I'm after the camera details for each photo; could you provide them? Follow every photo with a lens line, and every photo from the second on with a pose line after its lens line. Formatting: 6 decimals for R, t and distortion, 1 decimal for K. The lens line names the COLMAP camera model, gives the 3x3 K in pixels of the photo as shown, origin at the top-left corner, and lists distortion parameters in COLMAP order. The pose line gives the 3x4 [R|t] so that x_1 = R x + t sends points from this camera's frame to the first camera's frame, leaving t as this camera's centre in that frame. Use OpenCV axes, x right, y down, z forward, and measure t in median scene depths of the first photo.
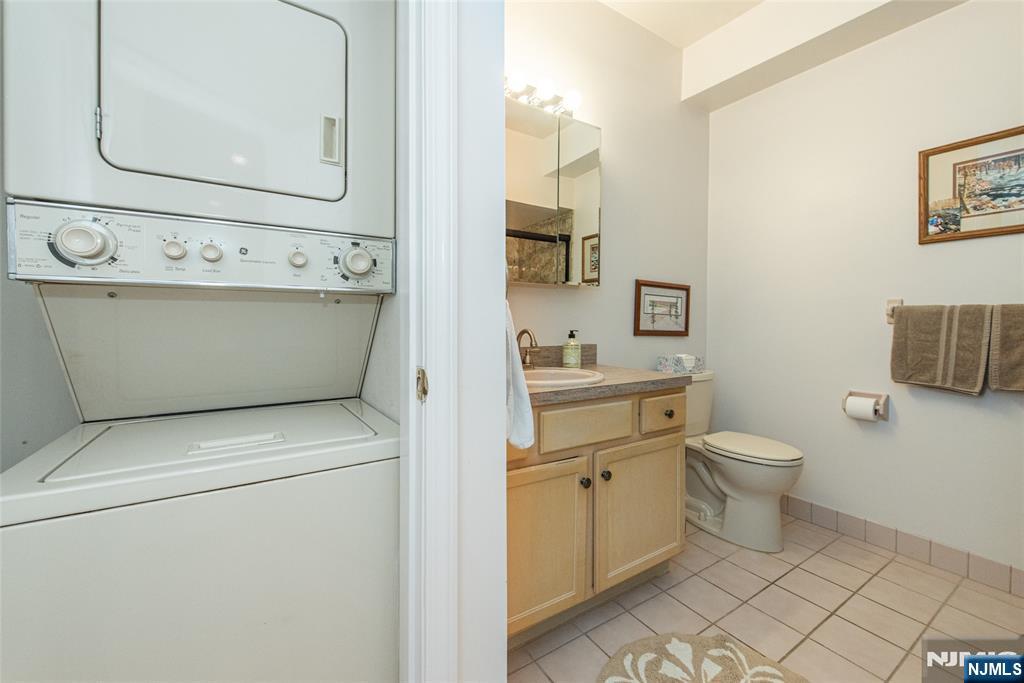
lens RADIAL K [[411.2, 0, 524.8], [0, 411.2, 332.7], [0, 0, 1]] dist [0.005085, -0.003659]
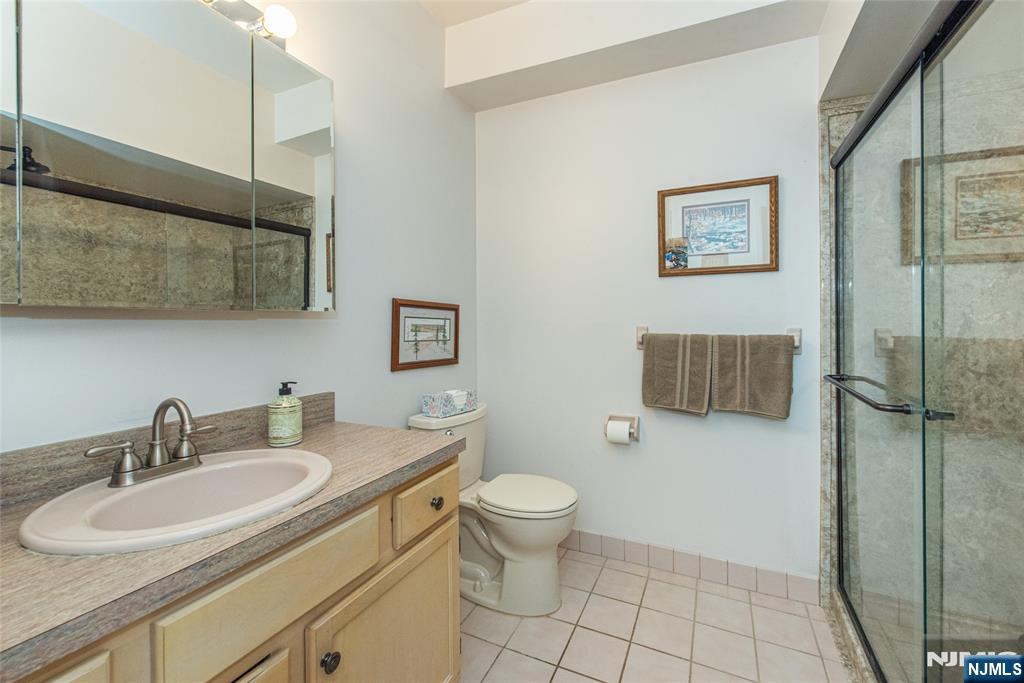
lens RADIAL K [[411.2, 0, 533.7], [0, 411.2, 325.0], [0, 0, 1]] dist [0.005085, -0.003659]
pose [[0.843535, -0.008573, 0.537006, 0.095070], [0.019945, 0.999683, -0.015370, -0.073846], [-0.536704, 0.023675, 0.843438, 0.256765]]
